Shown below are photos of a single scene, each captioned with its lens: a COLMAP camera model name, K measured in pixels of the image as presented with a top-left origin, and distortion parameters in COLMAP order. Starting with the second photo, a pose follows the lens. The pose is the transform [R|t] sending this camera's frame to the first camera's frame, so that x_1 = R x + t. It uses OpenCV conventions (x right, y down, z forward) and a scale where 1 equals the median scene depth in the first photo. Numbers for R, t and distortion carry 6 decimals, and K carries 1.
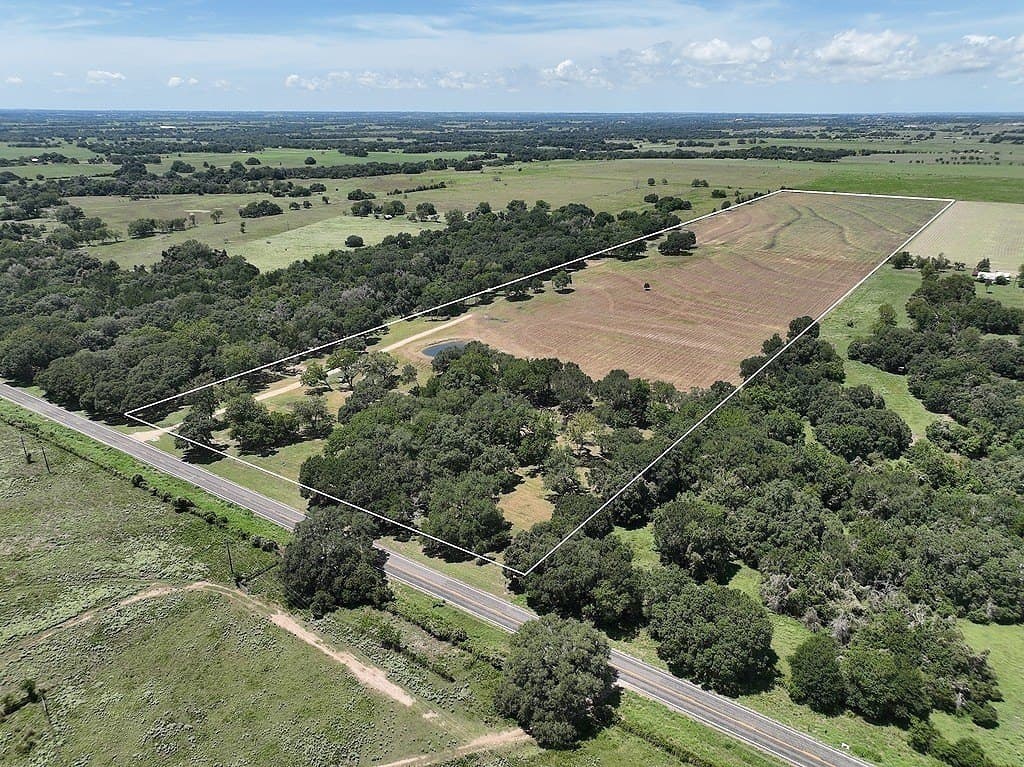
lens RADIAL K [[730.1, 0, 532.1], [0, 730.1, 383.0], [0, 0, 1]] dist [0.007675, 0.002444]
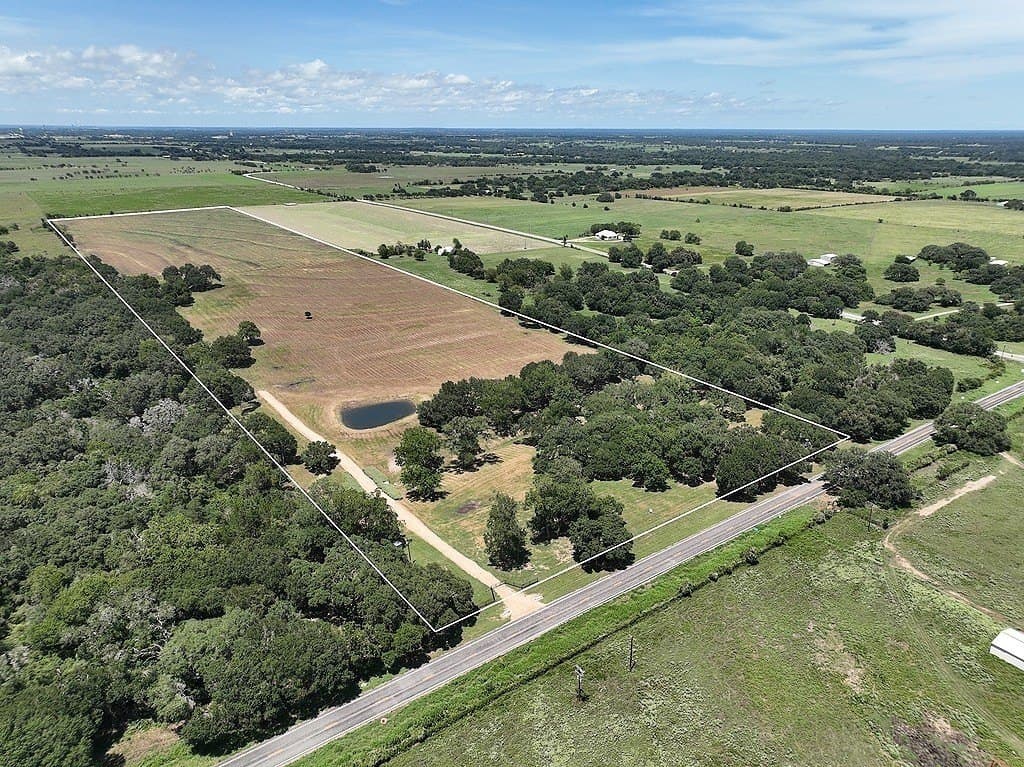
lens RADIAL K [[730.1, 0, 532.1], [0, 730.1, 383.0], [0, 0, 1]] dist [0.007675, 0.002444]
pose [[0.317330, -0.316775, 0.893843, -1.005836], [0.332077, 0.919999, 0.208152, -0.244605], [-0.888272, 0.230772, 0.397137, 0.625104]]
